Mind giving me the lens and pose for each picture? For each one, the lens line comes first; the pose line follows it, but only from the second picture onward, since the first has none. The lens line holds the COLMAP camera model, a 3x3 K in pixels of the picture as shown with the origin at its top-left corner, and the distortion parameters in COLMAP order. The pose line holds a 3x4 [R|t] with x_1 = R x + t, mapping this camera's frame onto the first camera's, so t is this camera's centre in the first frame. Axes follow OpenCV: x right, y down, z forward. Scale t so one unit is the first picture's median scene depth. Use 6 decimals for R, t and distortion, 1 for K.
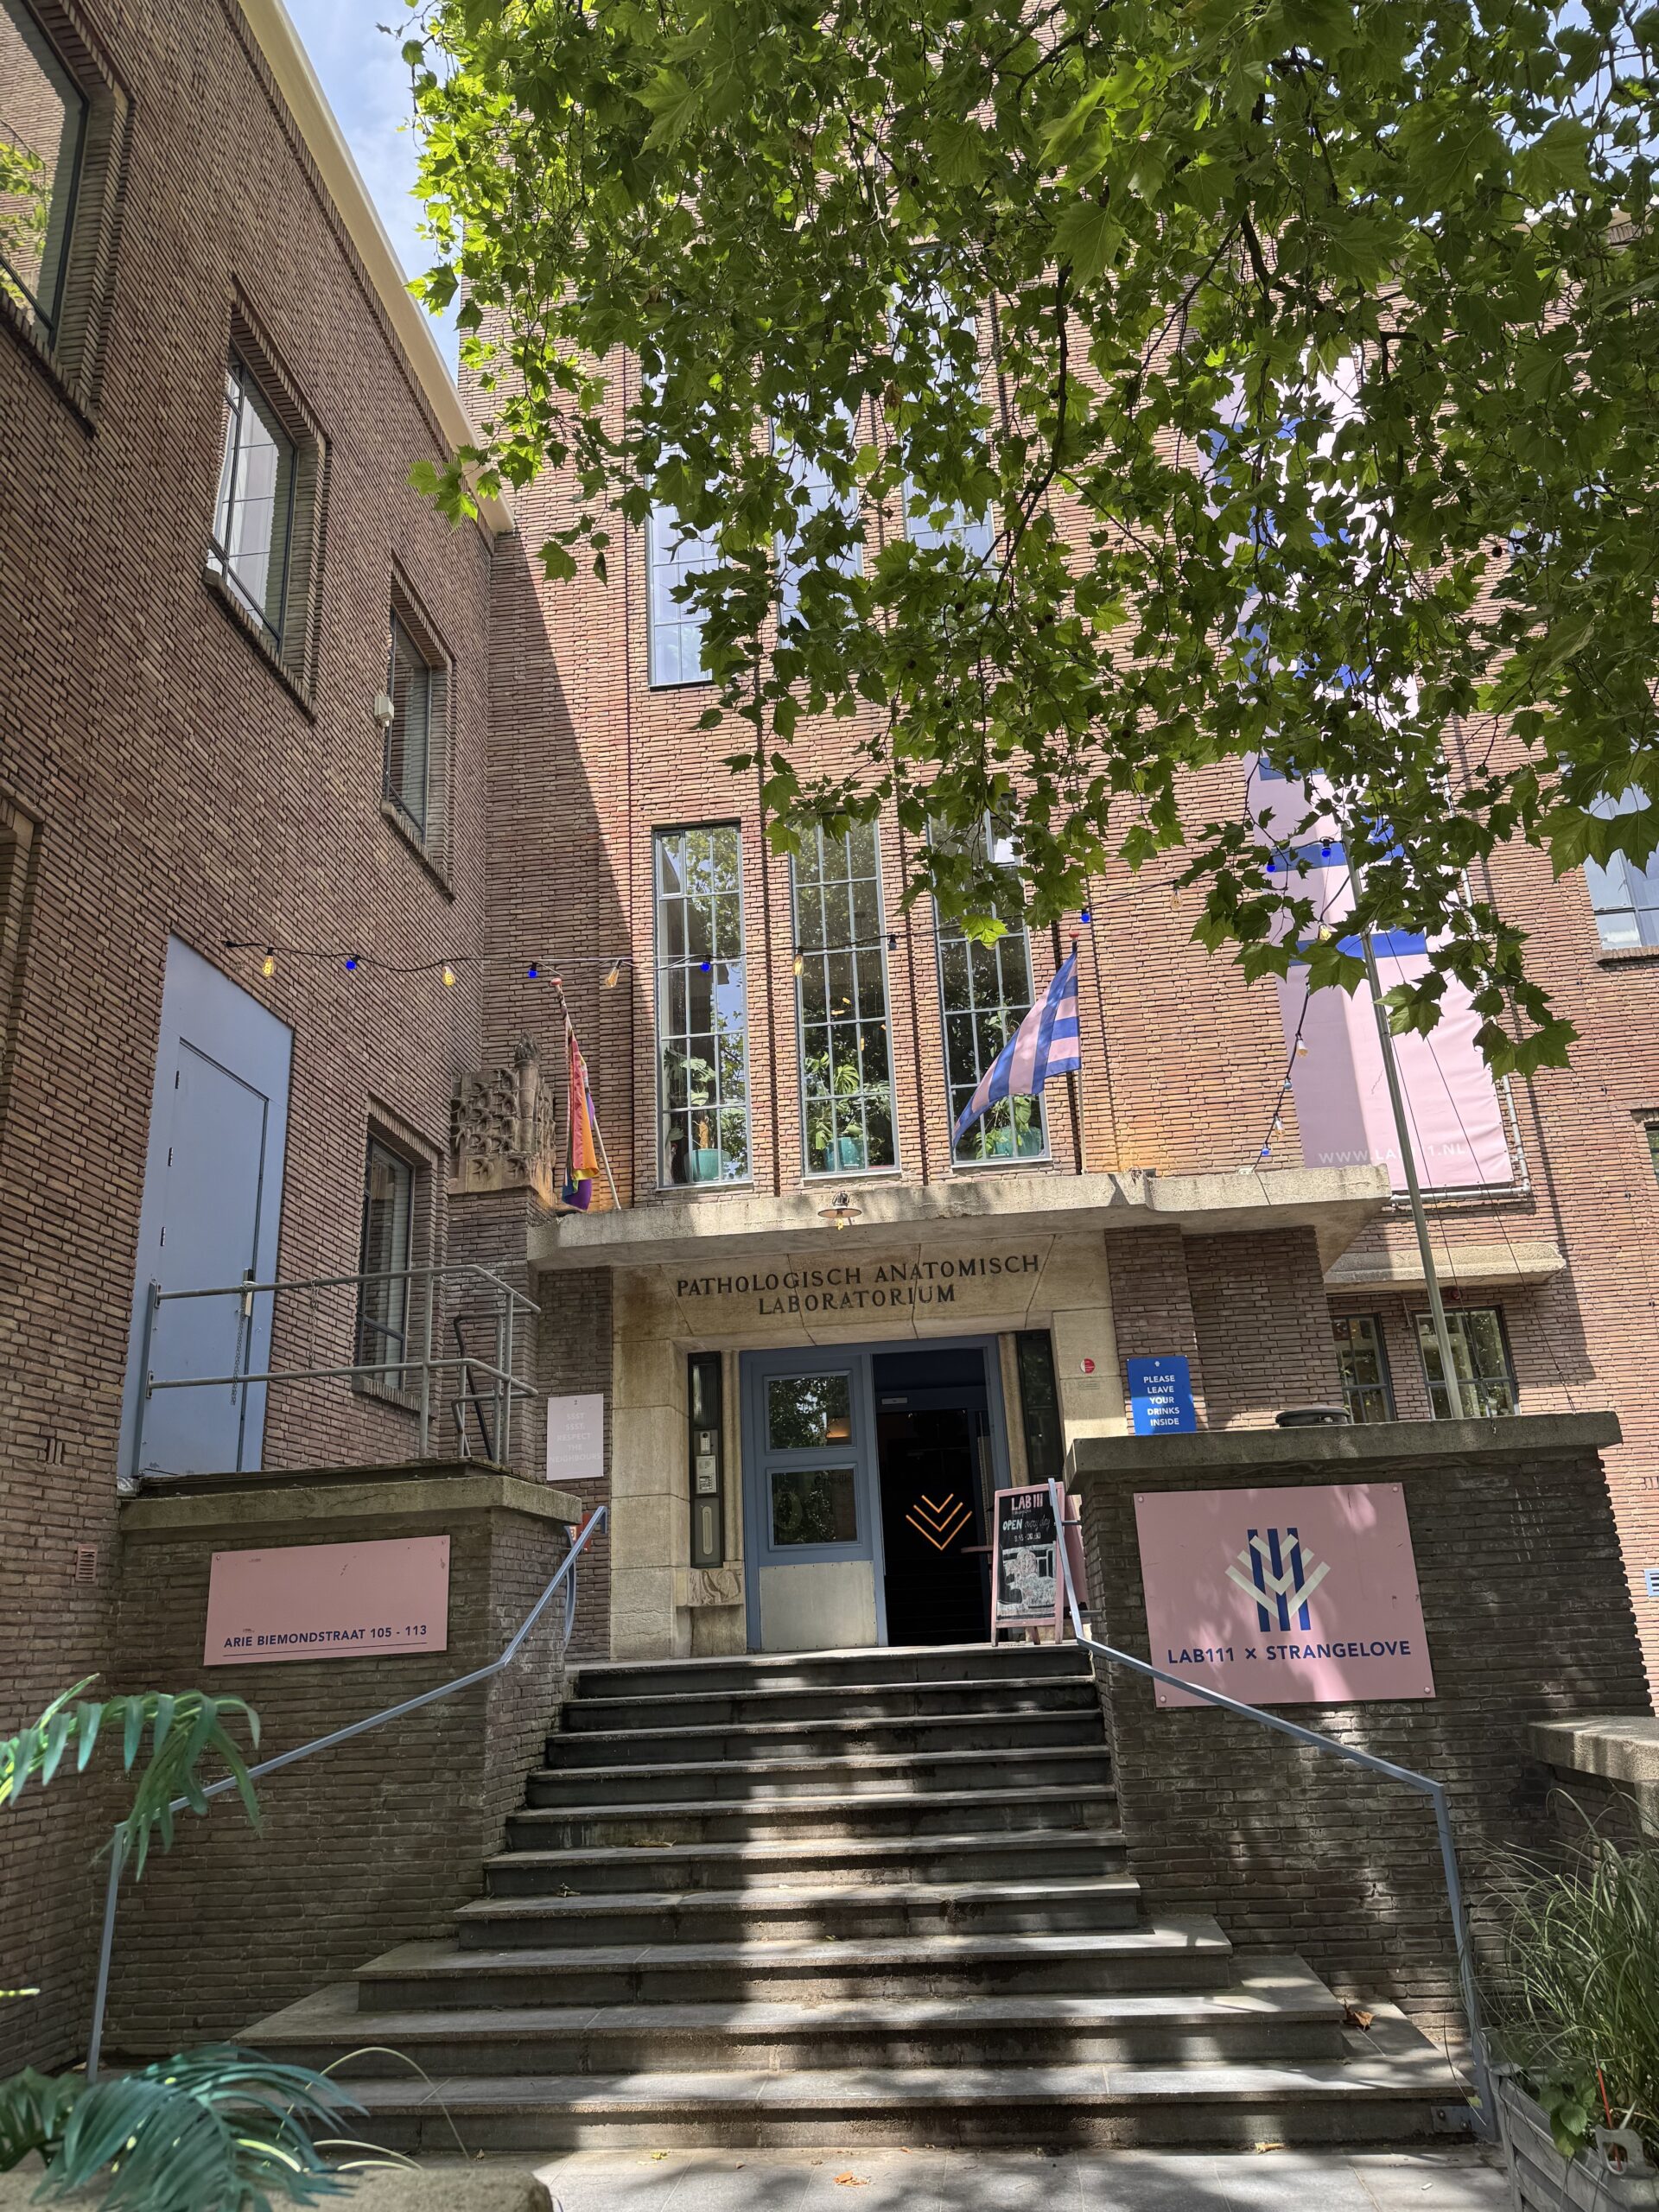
lens RADIAL K [[1542.4, 0, 829.5], [0, 1542.4, 1106.0], [0, 0, 1]] dist [0.138643, -0.242968]
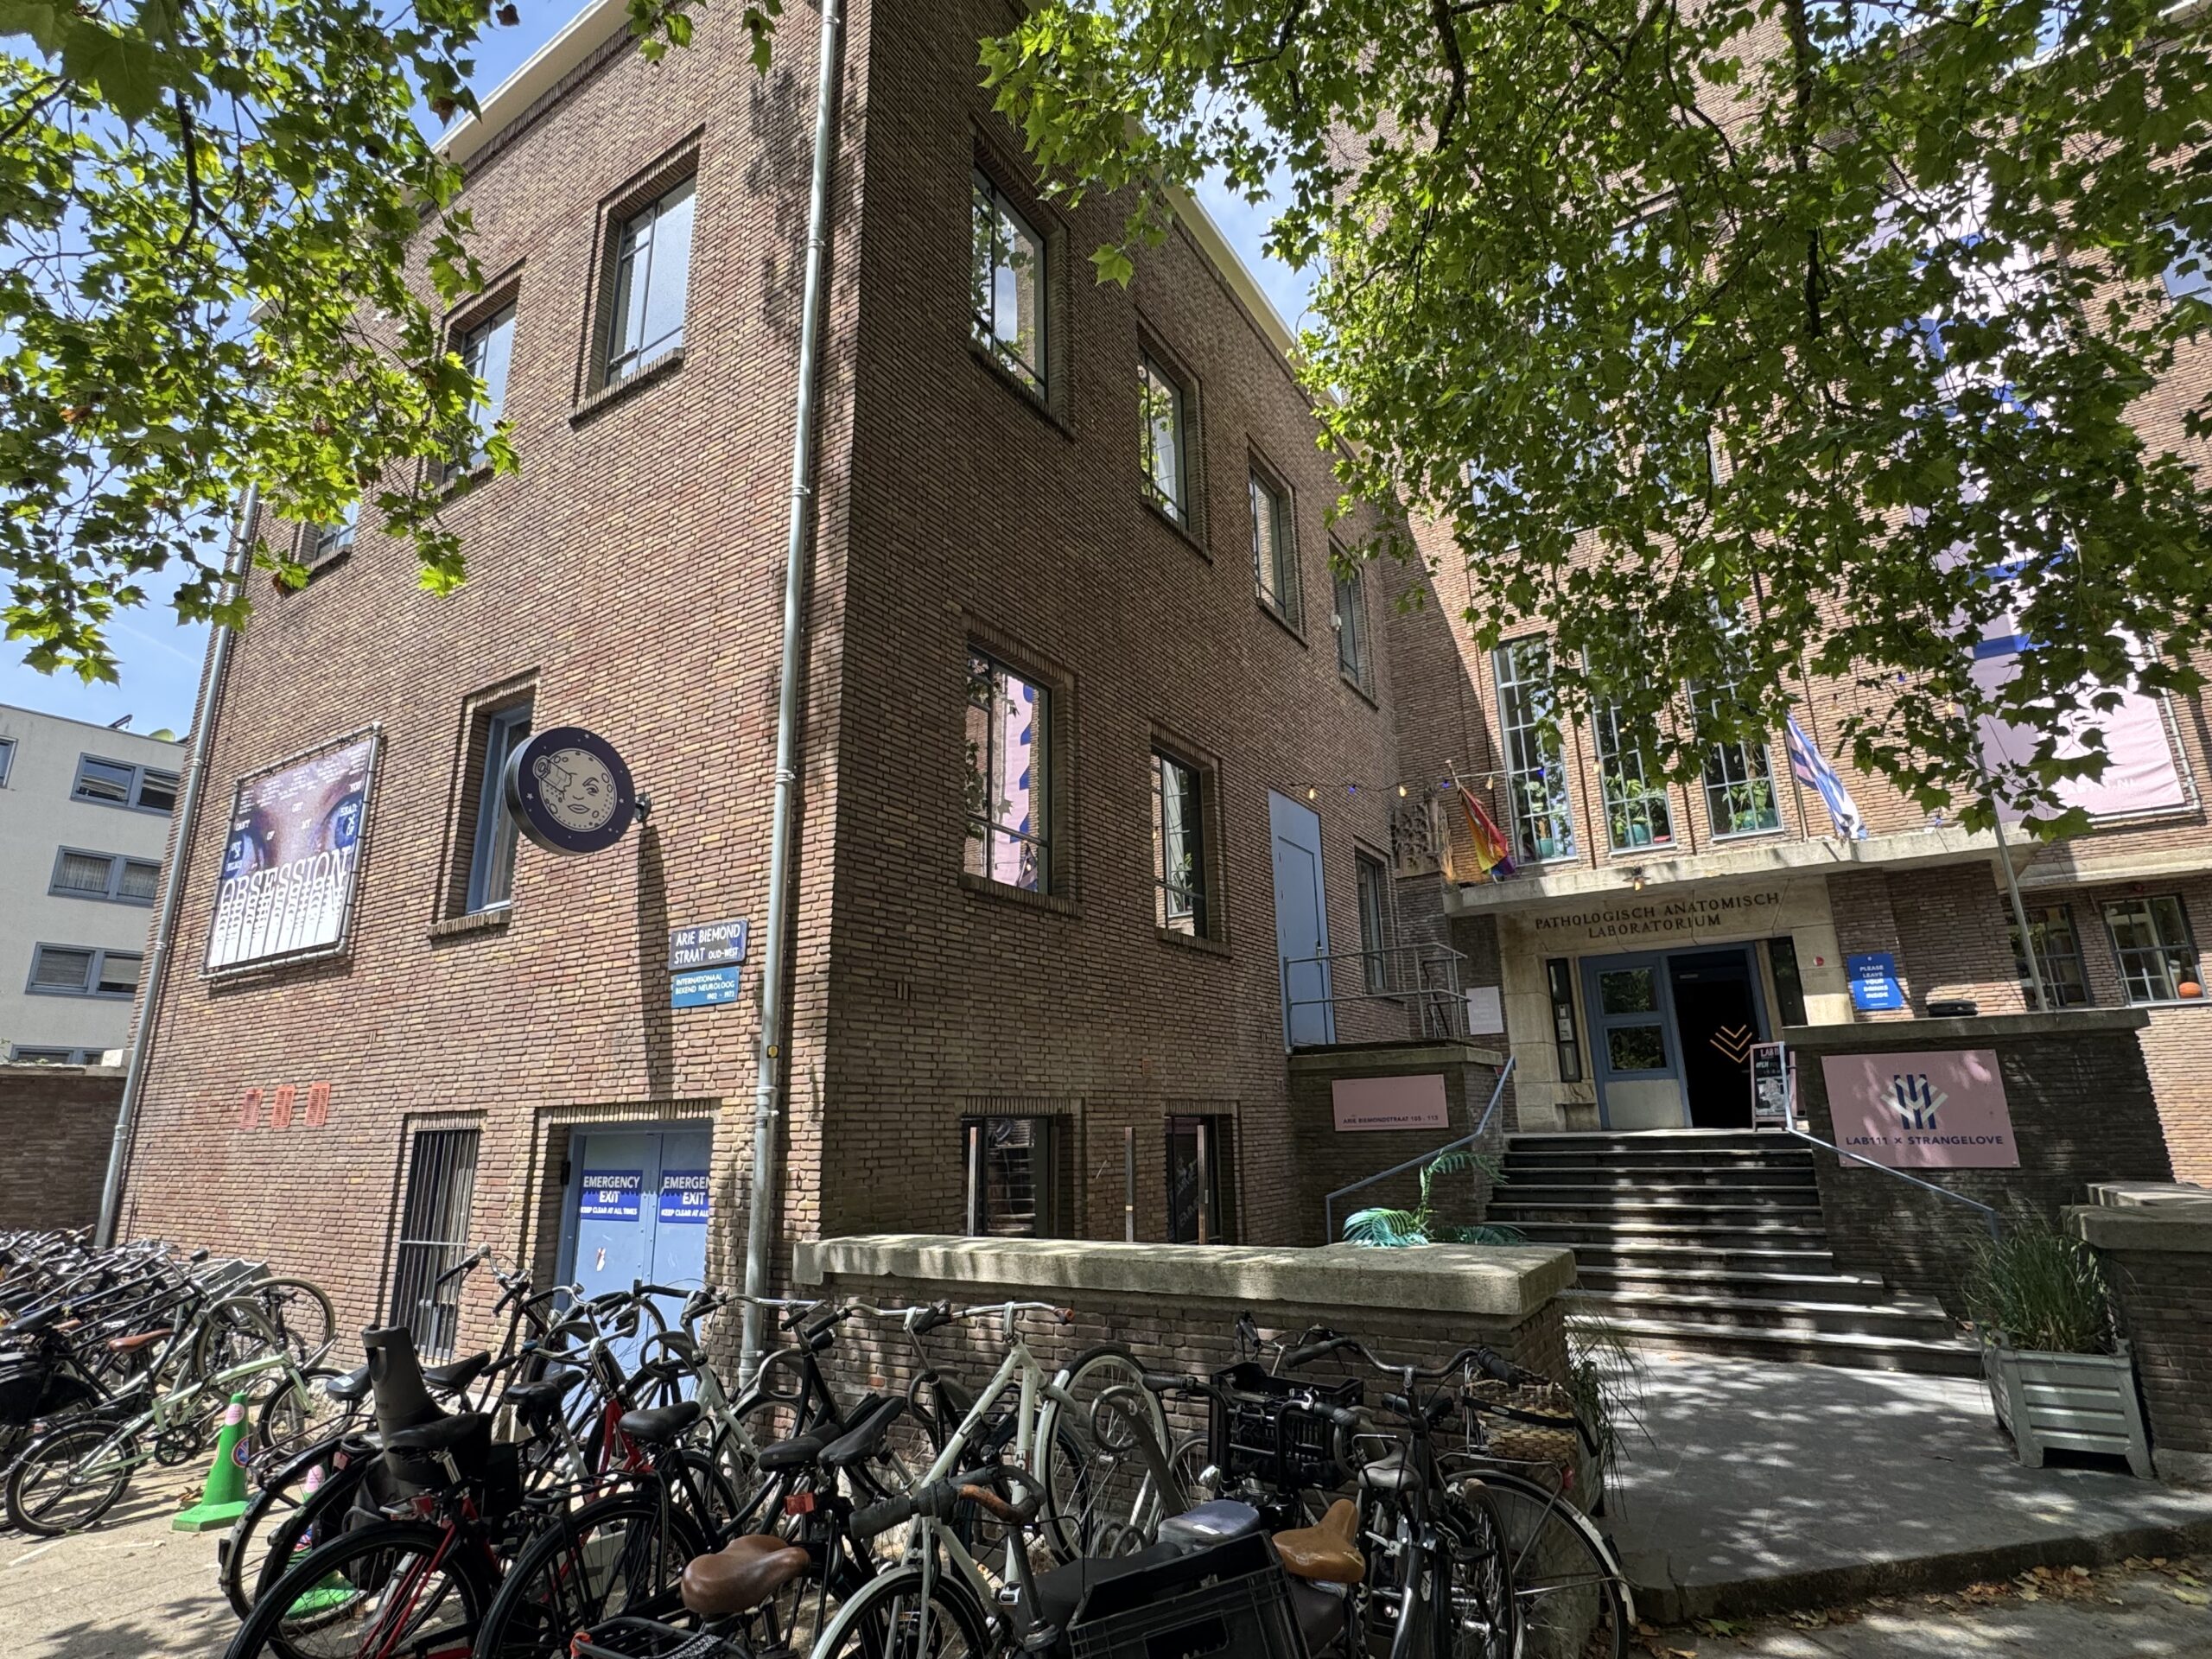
lens RADIAL K [[1132.7, 0, 1106.0], [0, 1132.7, 829.5], [0, 0, 1]] dist [0.001557, -0.000533]
pose [[0.900737, -0.087014, -0.425561, 0.015382], [0.123335, 0.990640, 0.058494, -0.120092], [0.416488, -0.105174, 0.903037, -0.322415]]
